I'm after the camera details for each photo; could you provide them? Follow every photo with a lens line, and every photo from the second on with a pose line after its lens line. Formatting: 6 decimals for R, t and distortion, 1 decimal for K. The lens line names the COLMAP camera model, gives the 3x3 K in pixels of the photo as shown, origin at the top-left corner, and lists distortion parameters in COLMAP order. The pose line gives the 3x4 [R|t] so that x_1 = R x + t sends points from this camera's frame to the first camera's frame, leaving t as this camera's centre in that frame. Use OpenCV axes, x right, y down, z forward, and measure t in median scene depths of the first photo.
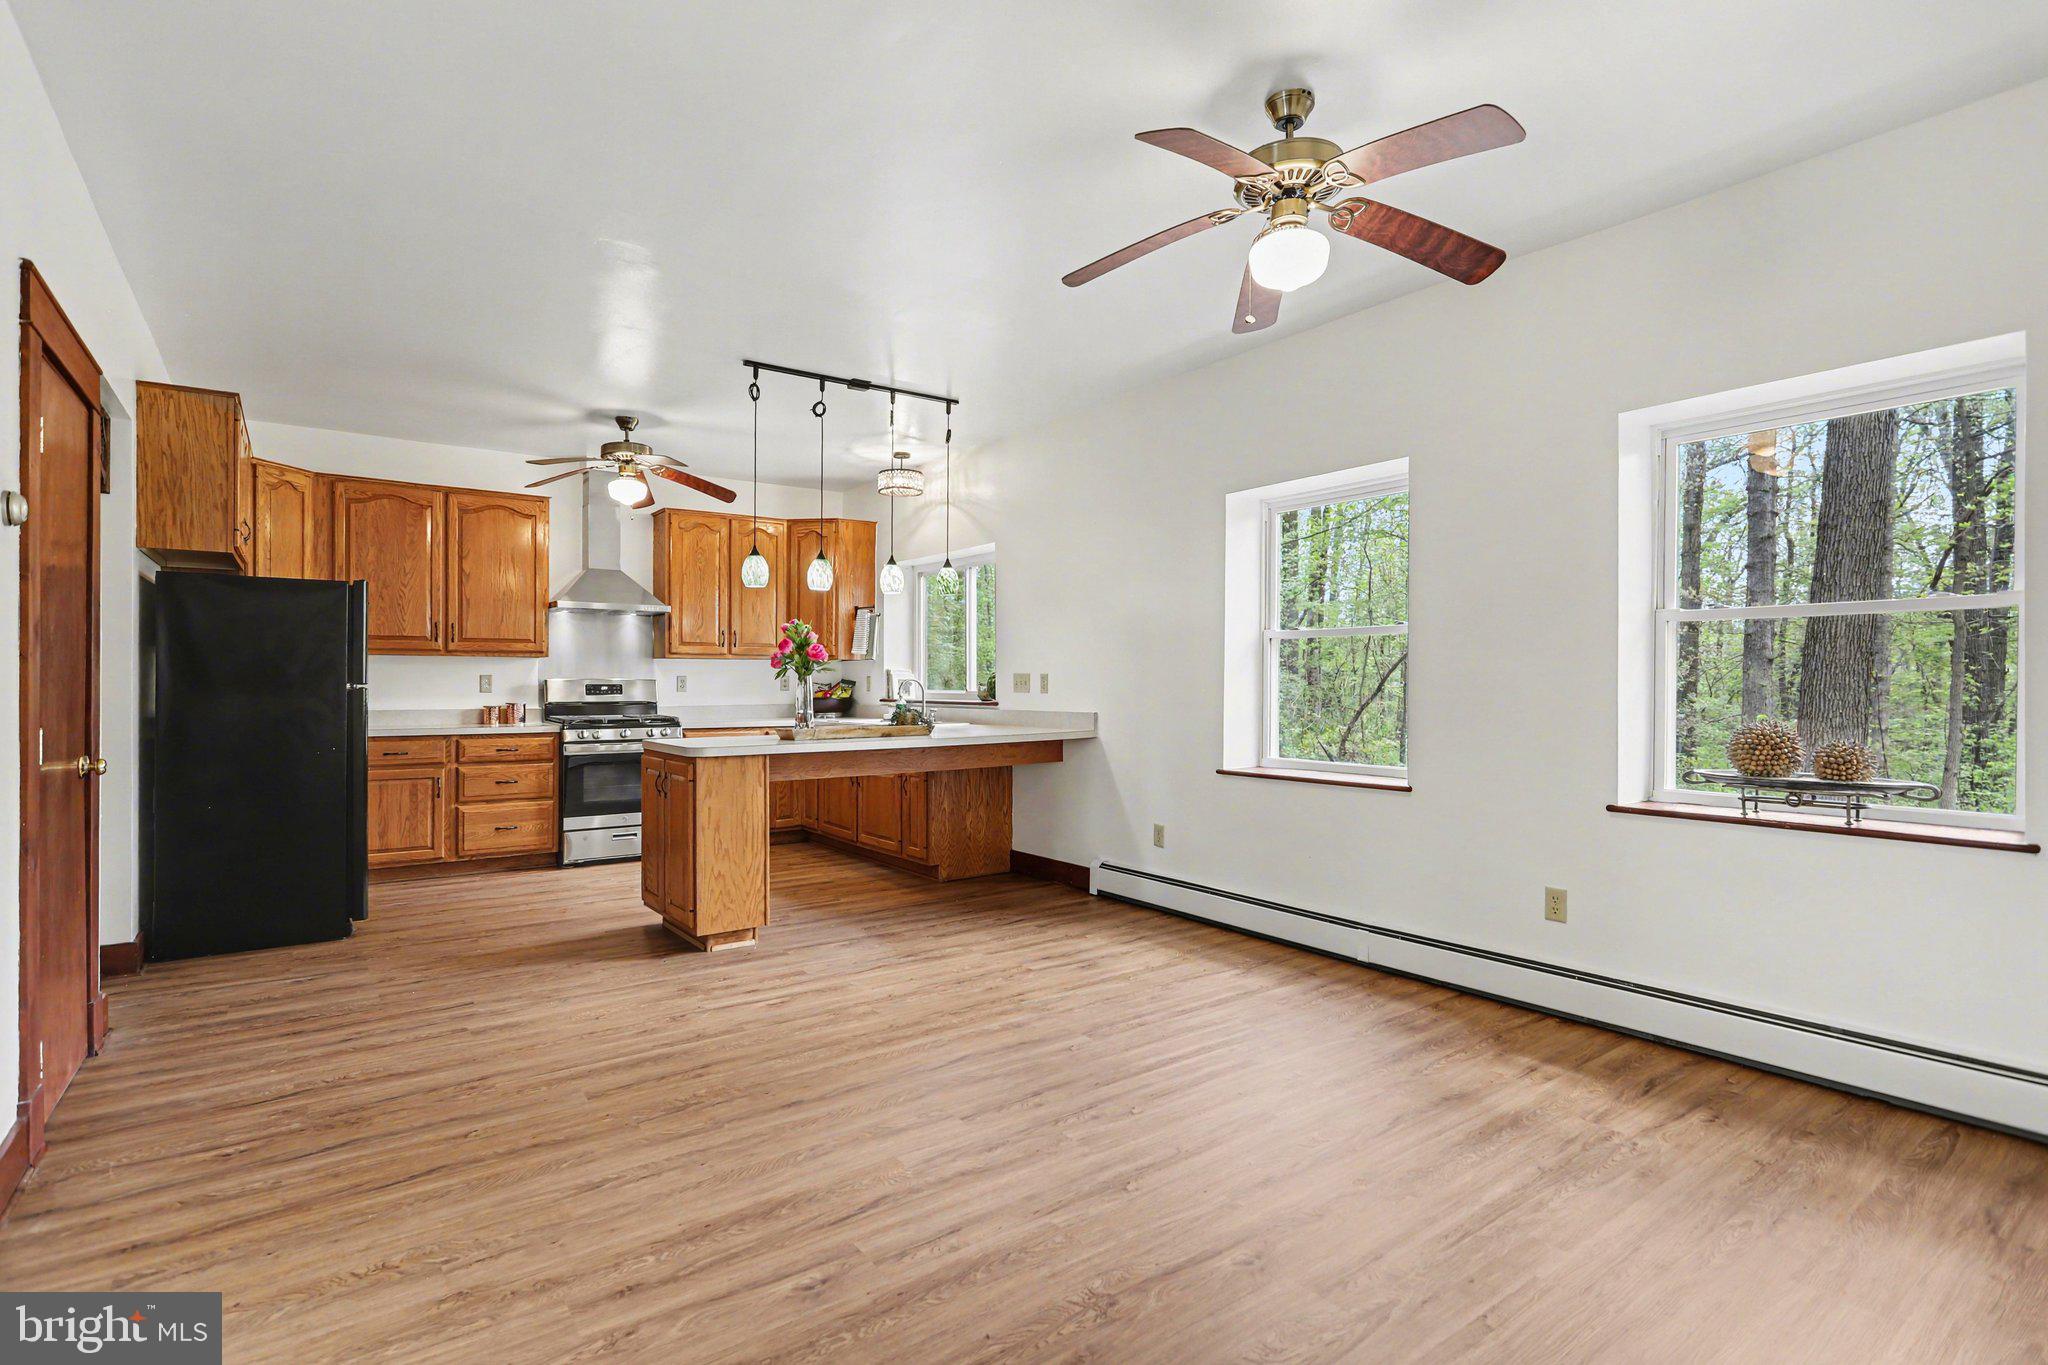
lens RADIAL K [[988.2, 0, 1037.0], [0, 988.2, 688.8], [0, 0, 1]] dist [-0.005547, -0.000116]
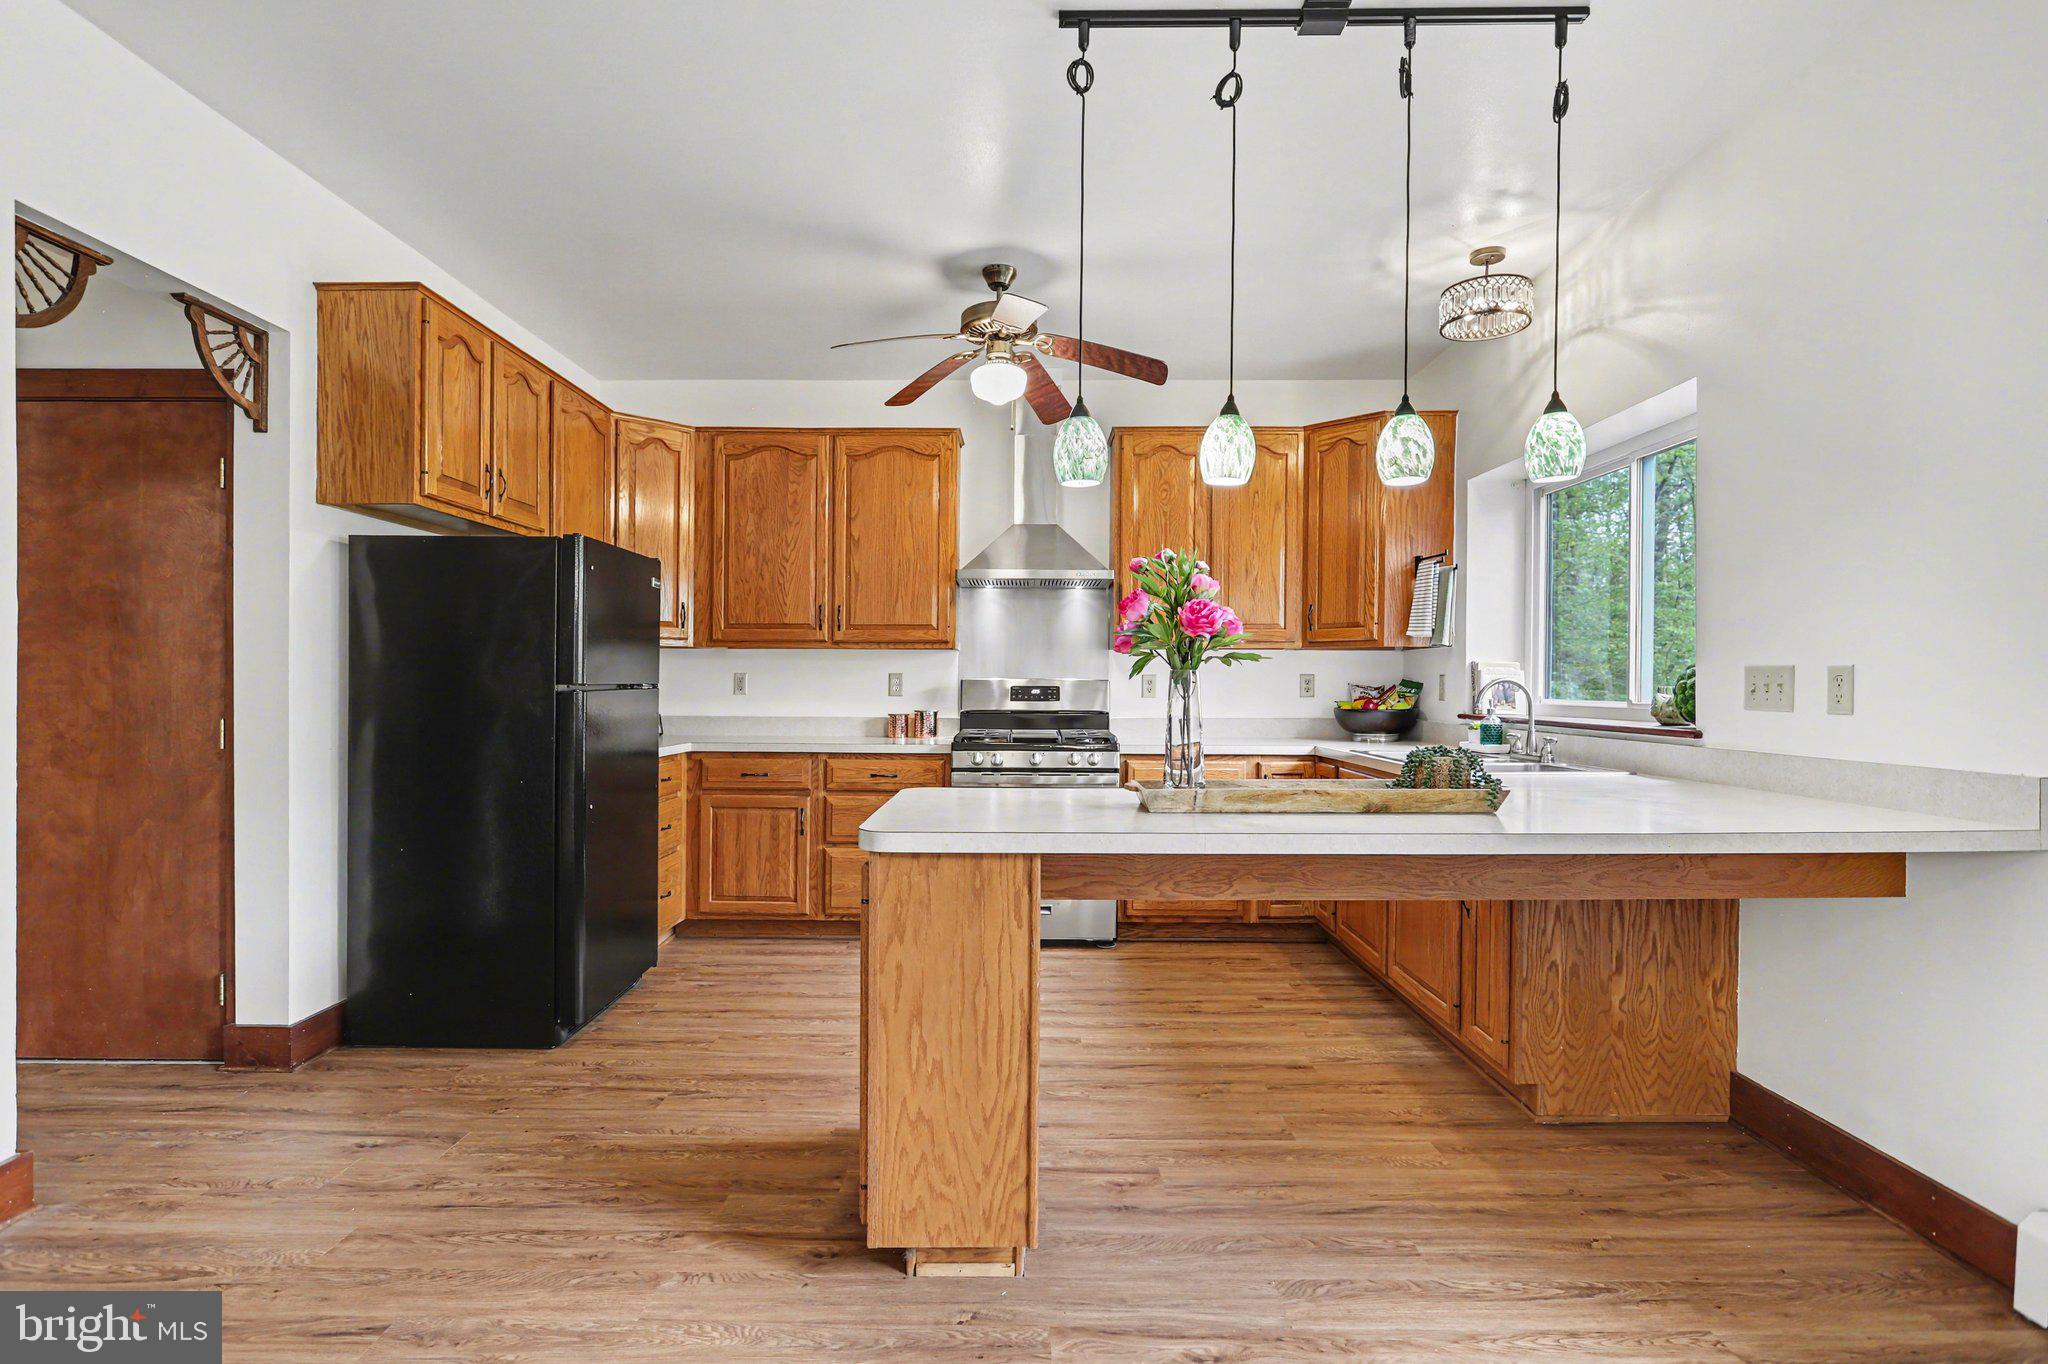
lens RADIAL K [[988.2, 0, 1019.4], [0, 988.2, 692.6], [0, 0, 1]] dist [-0.005547, -0.000116]
pose [[0.792046, 0.008775, -0.610399, -0.012602], [-0.007404, 0.999961, 0.004767, -0.003636], [0.610417, 0.000744, 0.792080, 0.487165]]
